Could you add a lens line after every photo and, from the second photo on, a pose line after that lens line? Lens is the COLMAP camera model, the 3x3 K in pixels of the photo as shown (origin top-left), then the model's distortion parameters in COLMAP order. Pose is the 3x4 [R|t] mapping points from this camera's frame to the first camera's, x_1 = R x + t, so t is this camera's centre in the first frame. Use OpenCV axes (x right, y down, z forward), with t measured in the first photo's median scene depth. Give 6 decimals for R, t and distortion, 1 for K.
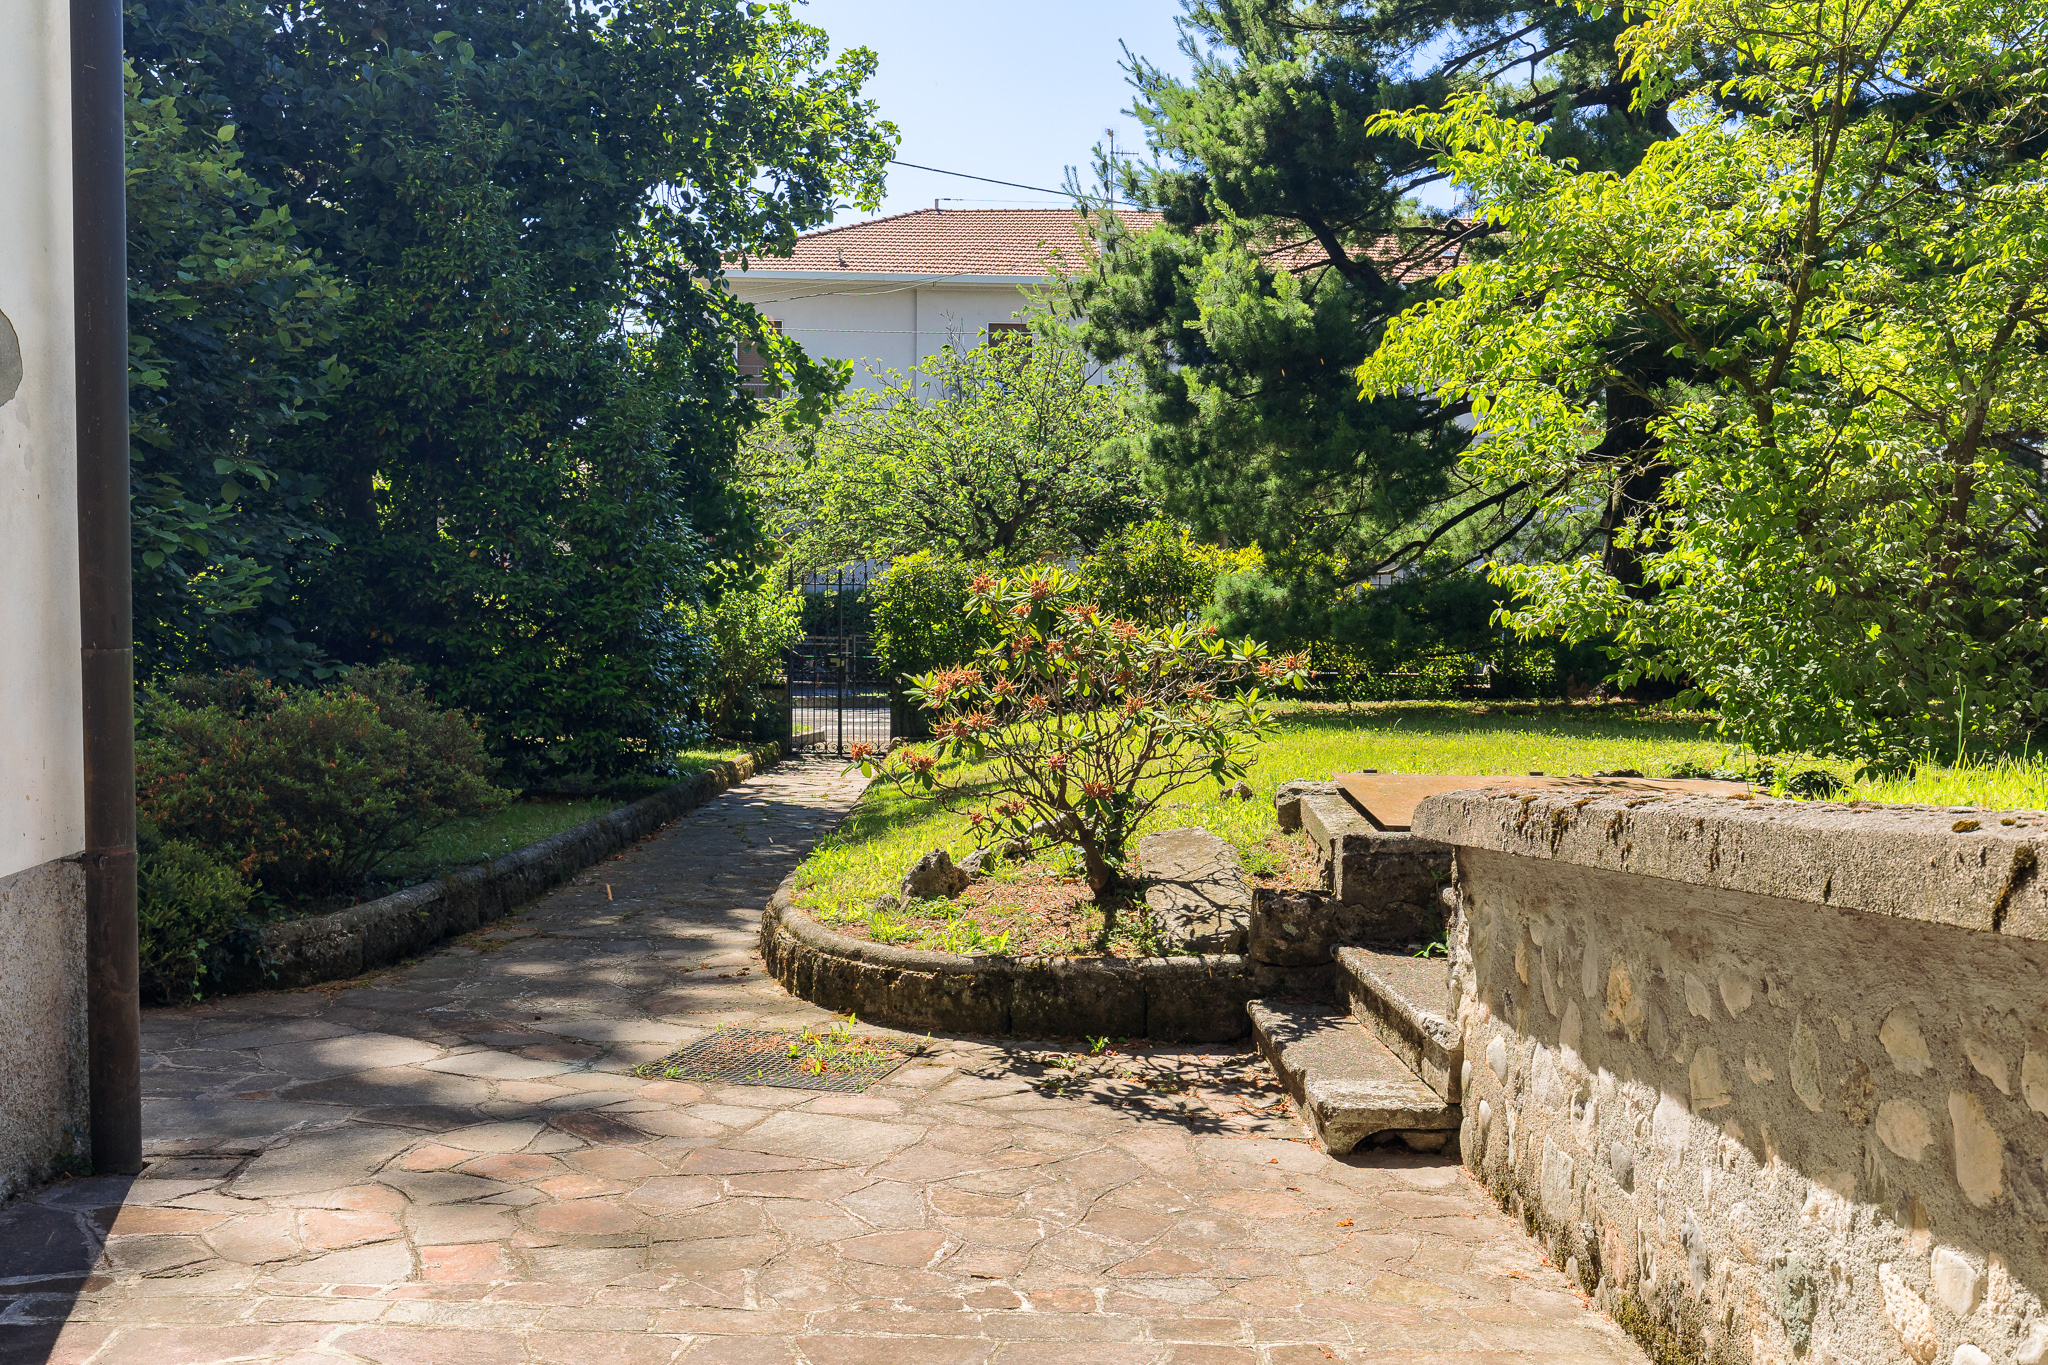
lens RADIAL K [[2085.9, 0, 1022.0], [0, 2085.9, 679.7], [0, 0, 1]] dist [0.010848, 0.000000]
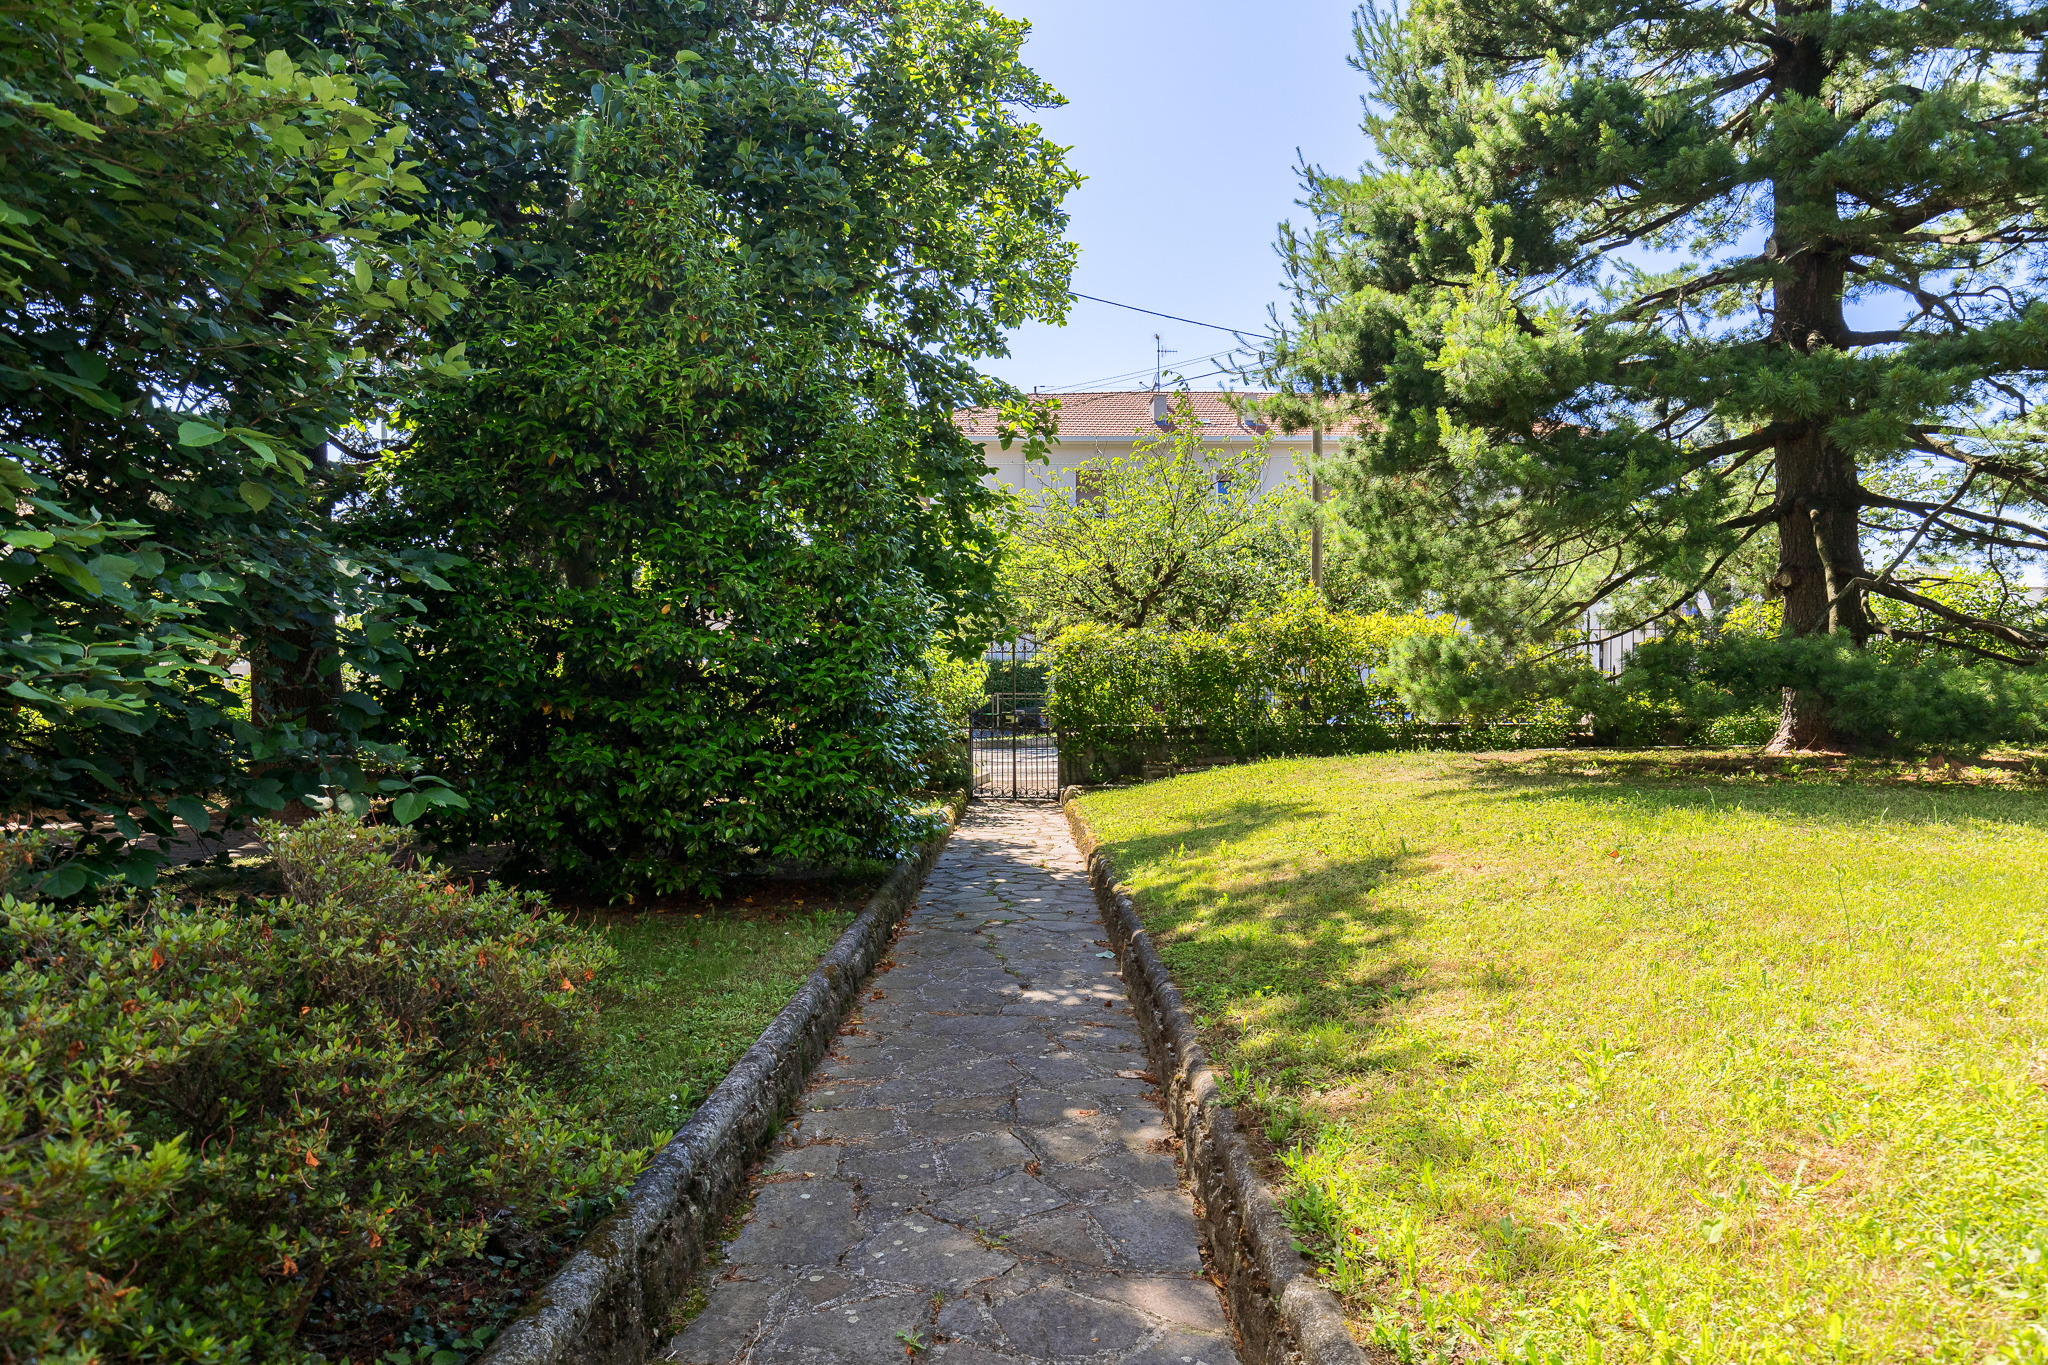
lens RADIAL K [[1322.3, 0, 1026.8], [0, 1322.3, 685.3], [0, 0, 1]] dist [-0.004202, -0.000353]
pose [[0.999443, -0.015263, -0.029665, -0.087494], [0.014559, 0.999610, -0.023823, -0.013774], [0.030017, 0.023378, 0.999276, 0.397097]]
